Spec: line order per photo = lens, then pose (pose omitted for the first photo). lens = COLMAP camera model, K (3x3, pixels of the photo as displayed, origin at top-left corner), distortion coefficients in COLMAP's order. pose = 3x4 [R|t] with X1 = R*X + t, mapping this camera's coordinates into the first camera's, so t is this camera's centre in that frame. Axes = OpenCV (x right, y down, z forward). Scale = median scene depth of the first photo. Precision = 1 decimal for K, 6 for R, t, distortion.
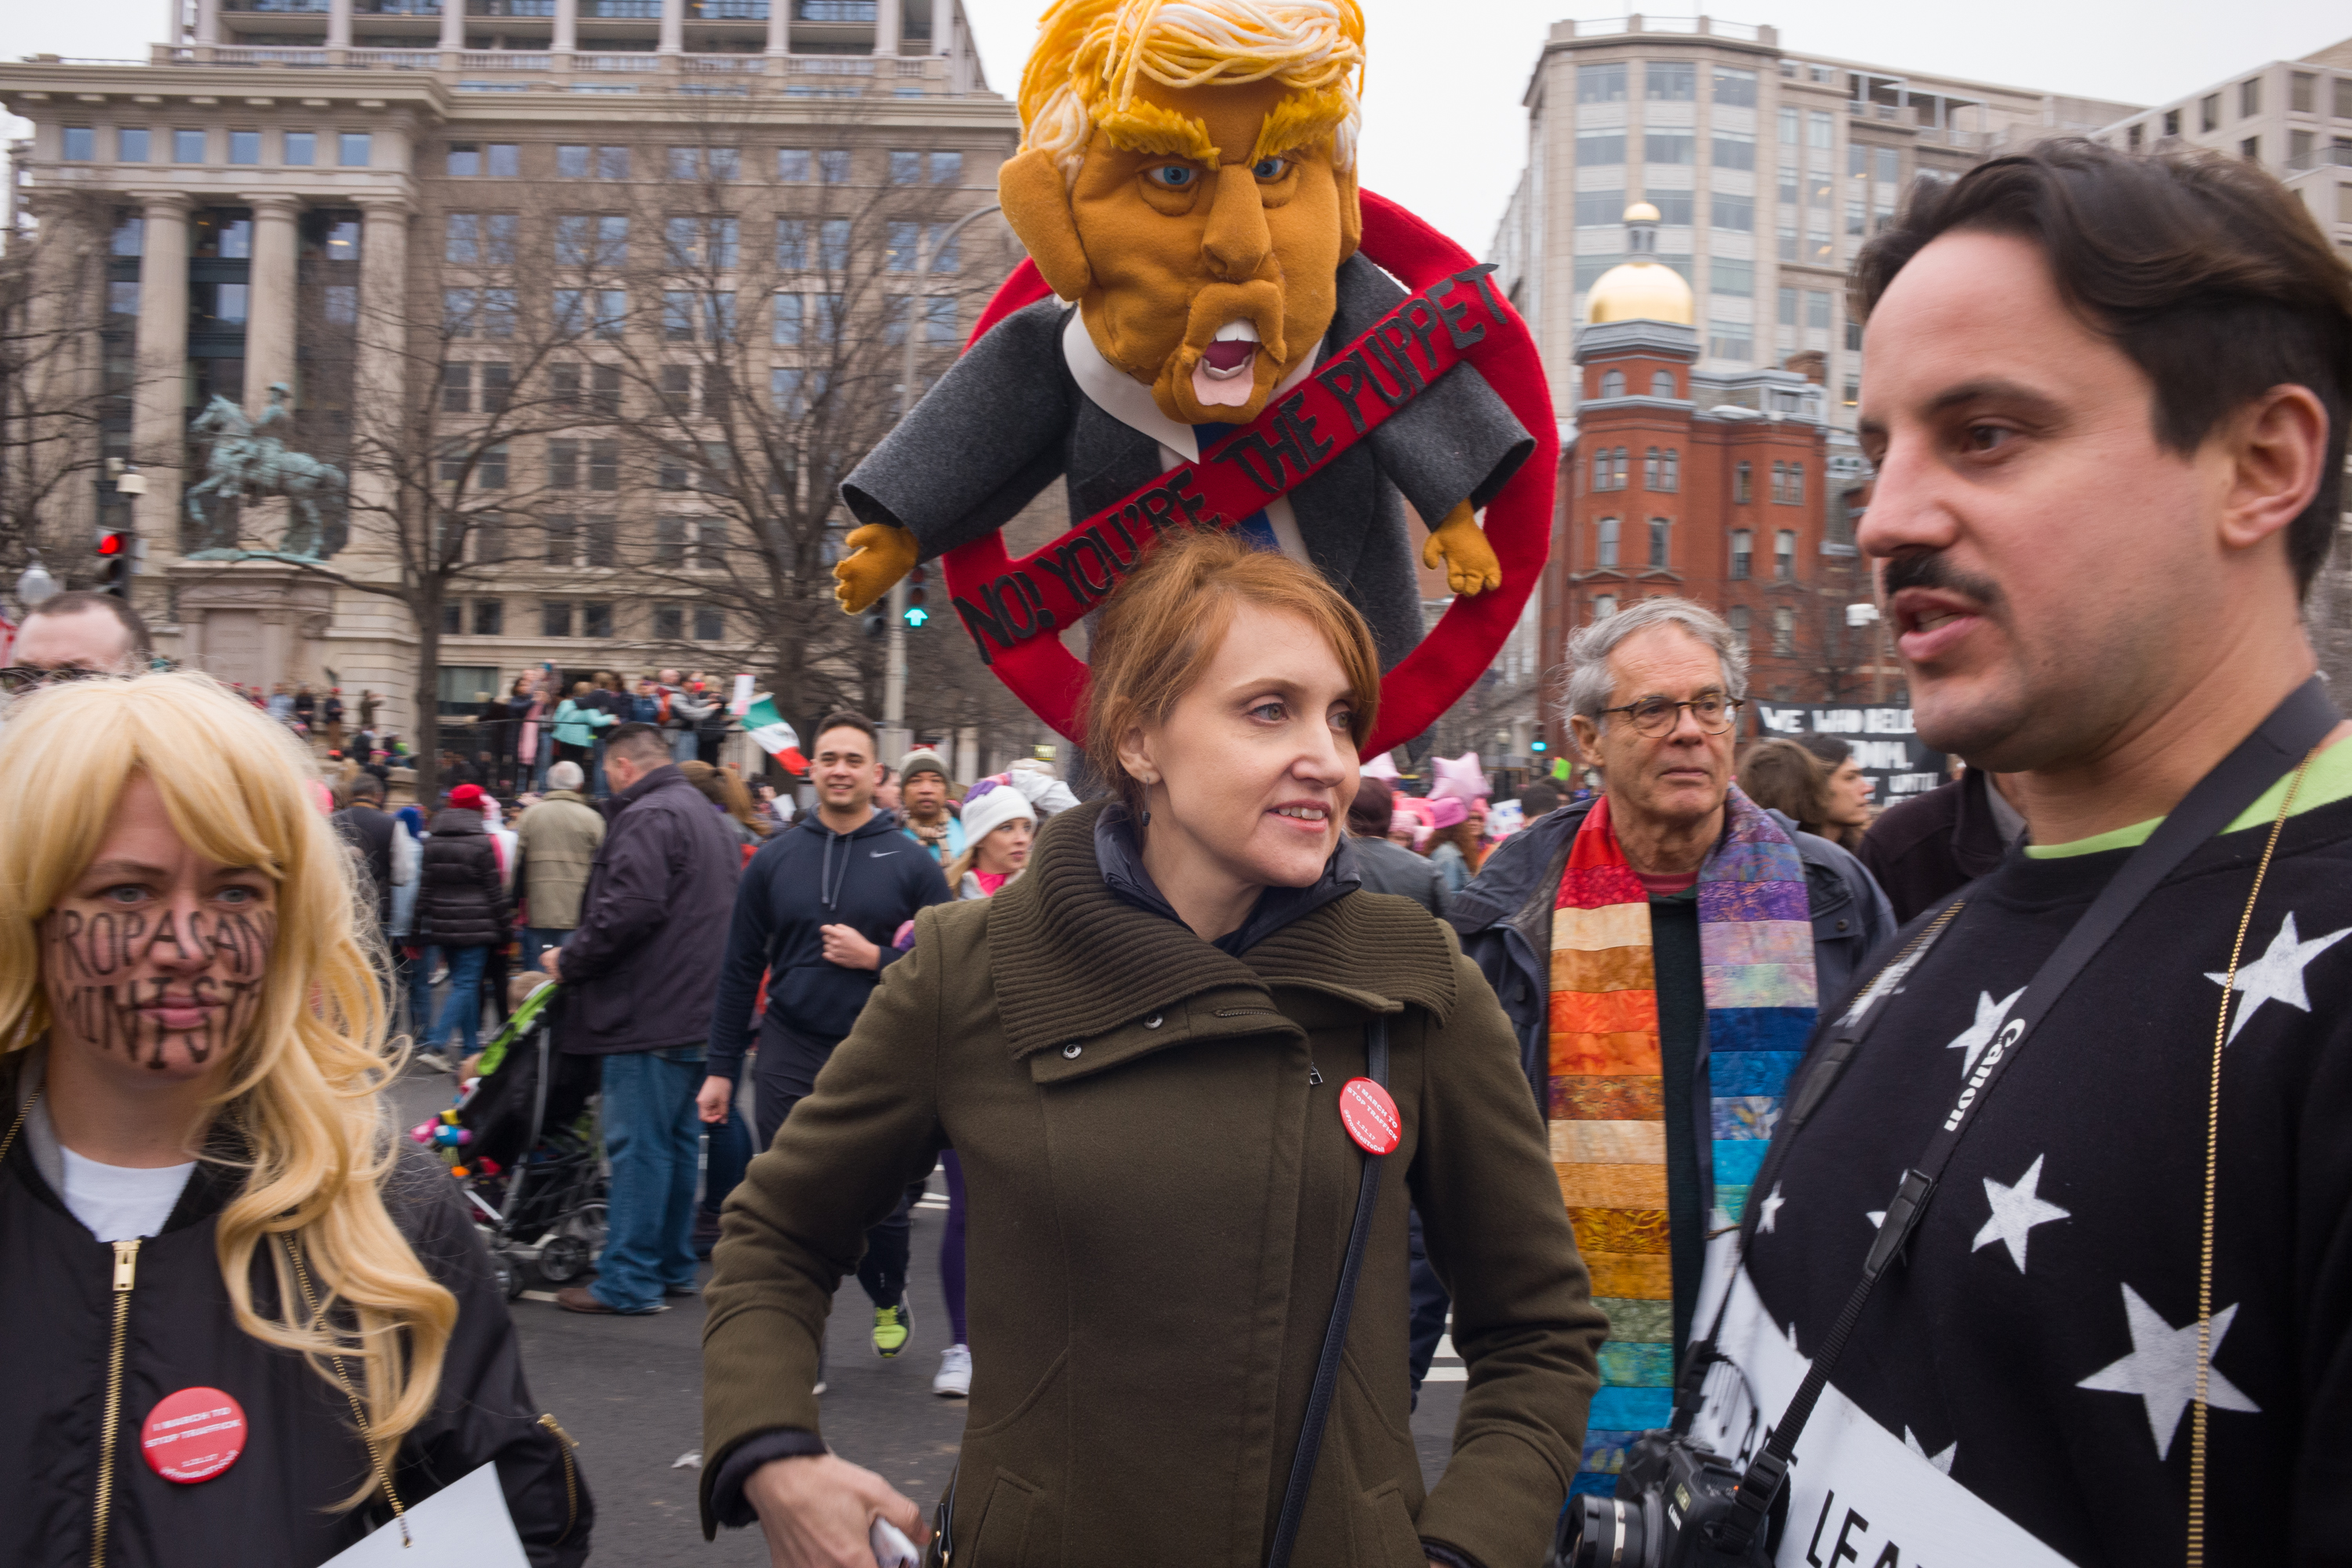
lens RADIAL K [[2394.7, 0, 1172.1], [0, 2394.7, 746.4], [0, 0, 1]] dist [-0.022430, 0.010050]
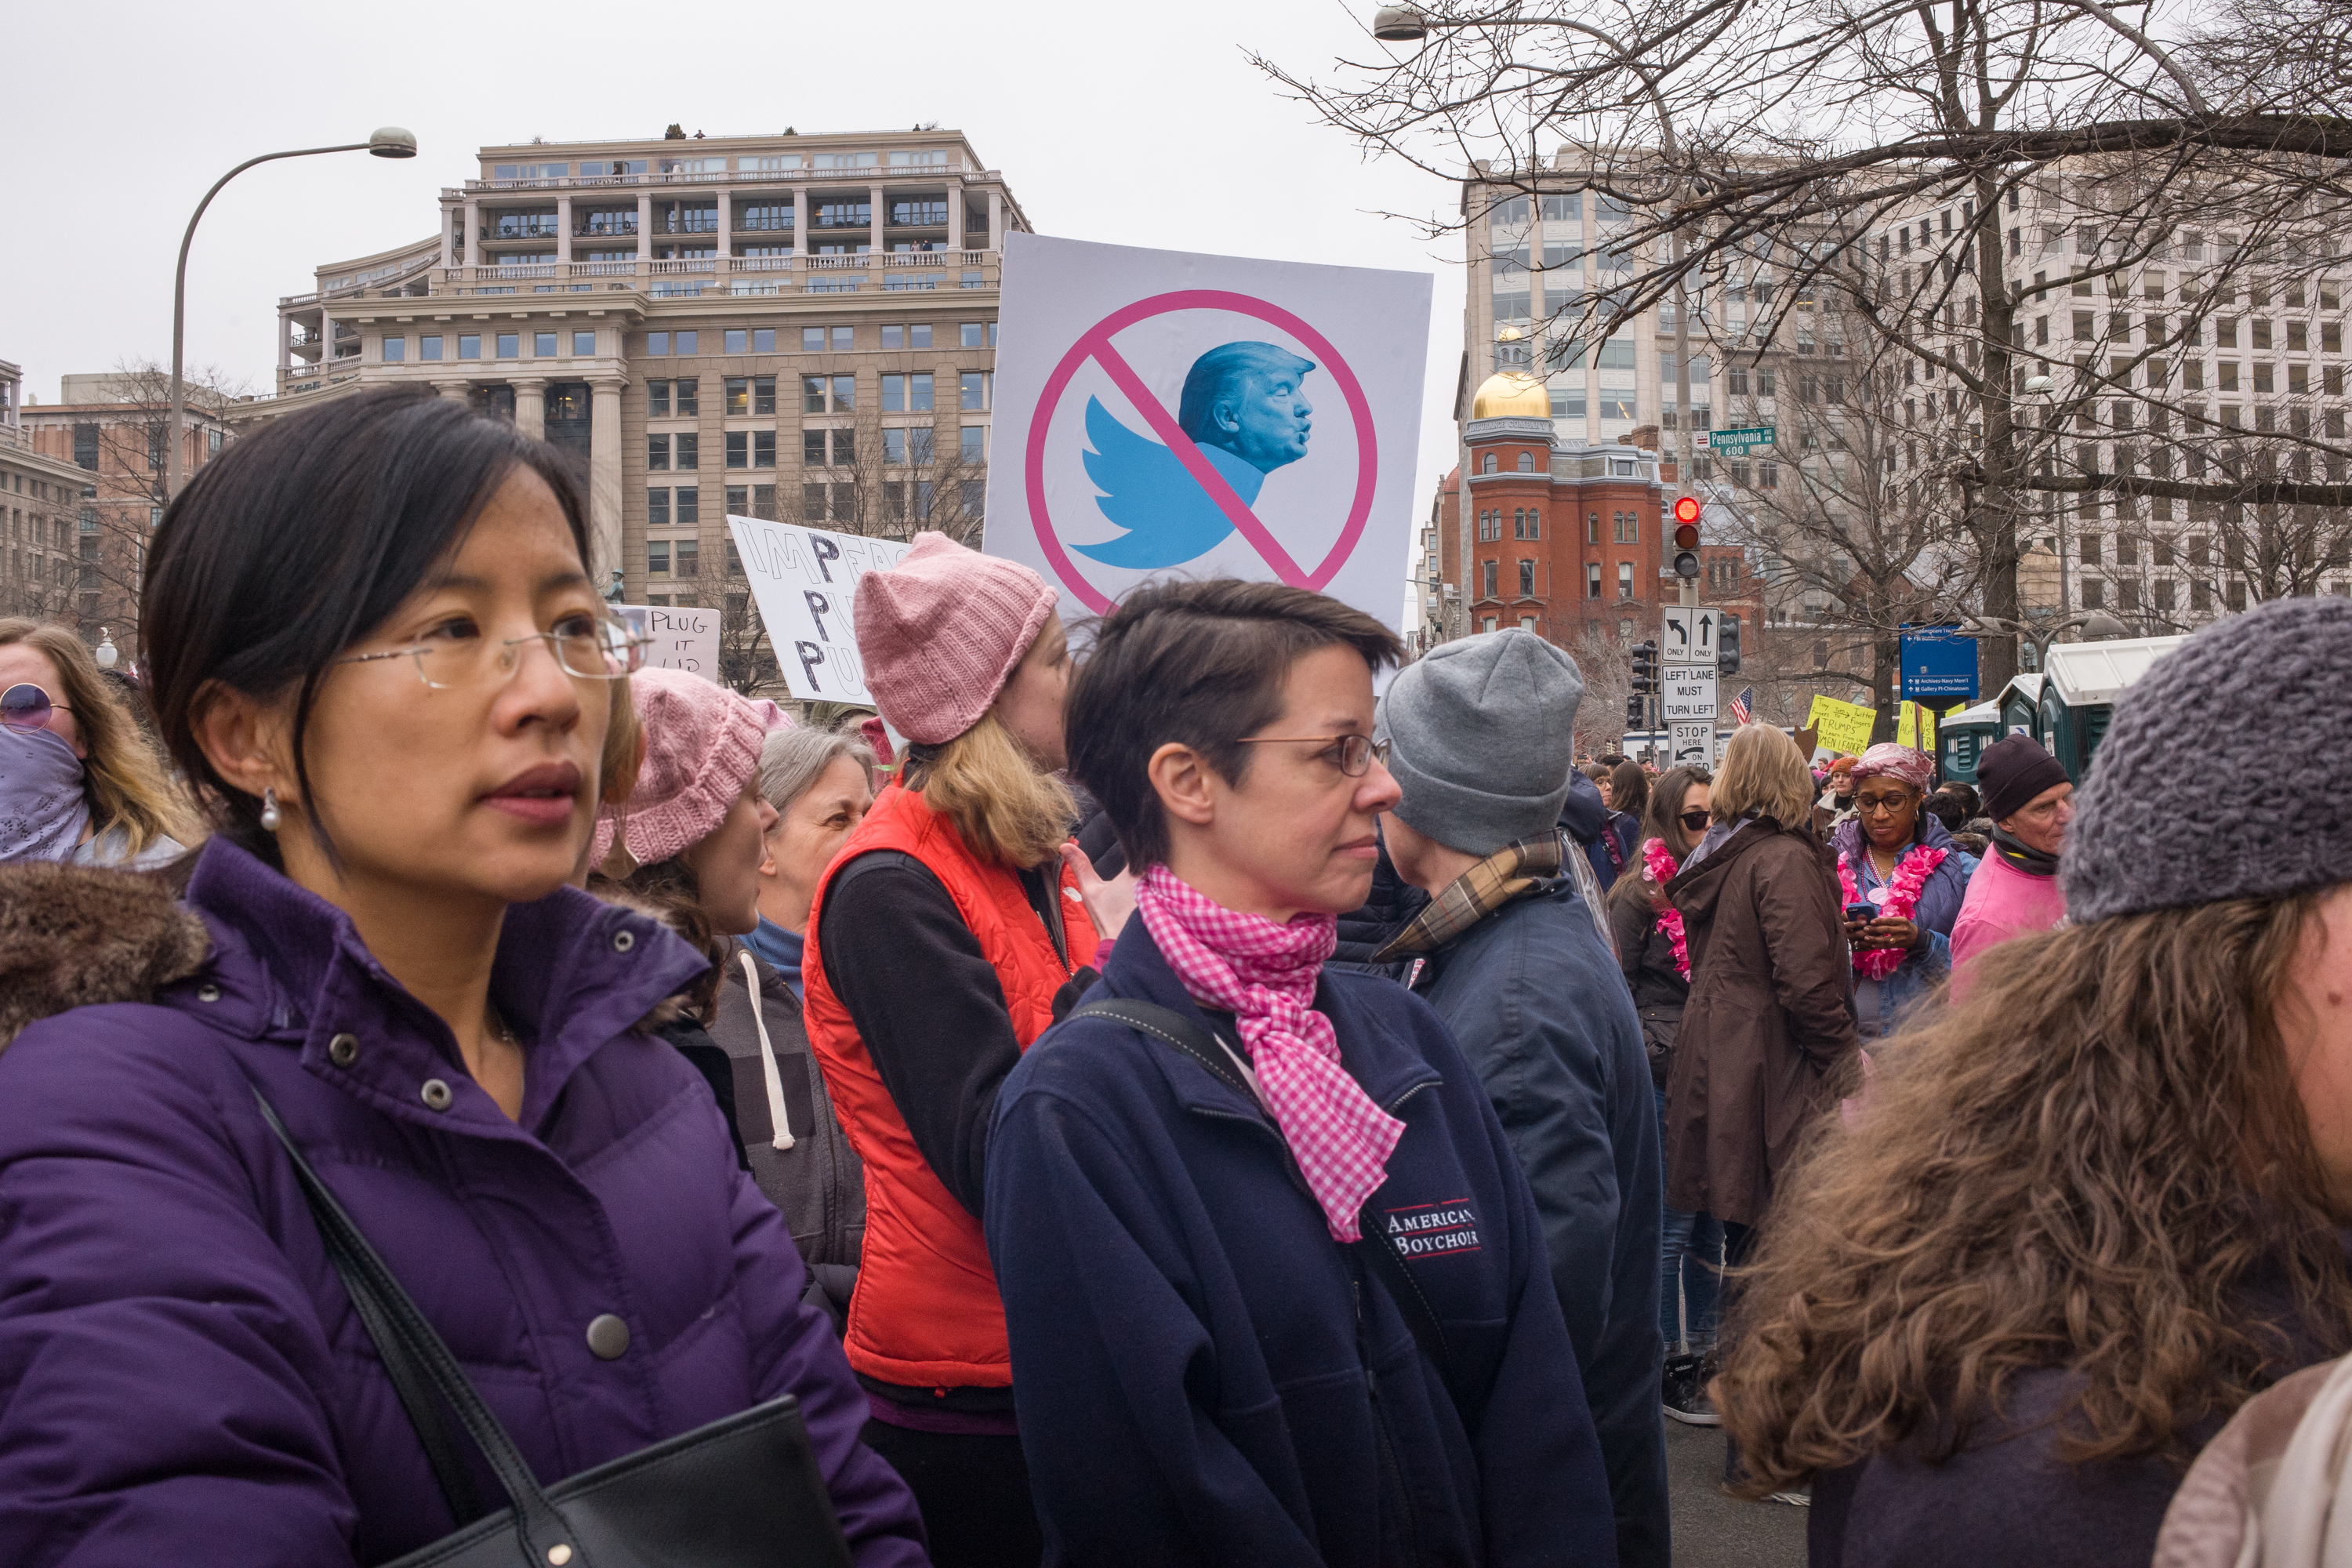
lens RADIAL K [[2394.7, 0, 1172.1], [0, 2394.7, 746.4], [0, 0, 1]] dist [-0.022430, 0.010050]
pose [[0.998180, -0.039230, -0.045804, 0.061375], [0.039633, 0.999183, 0.007905, -0.007516], [0.045456, -0.009706, 0.998919, -0.399722]]
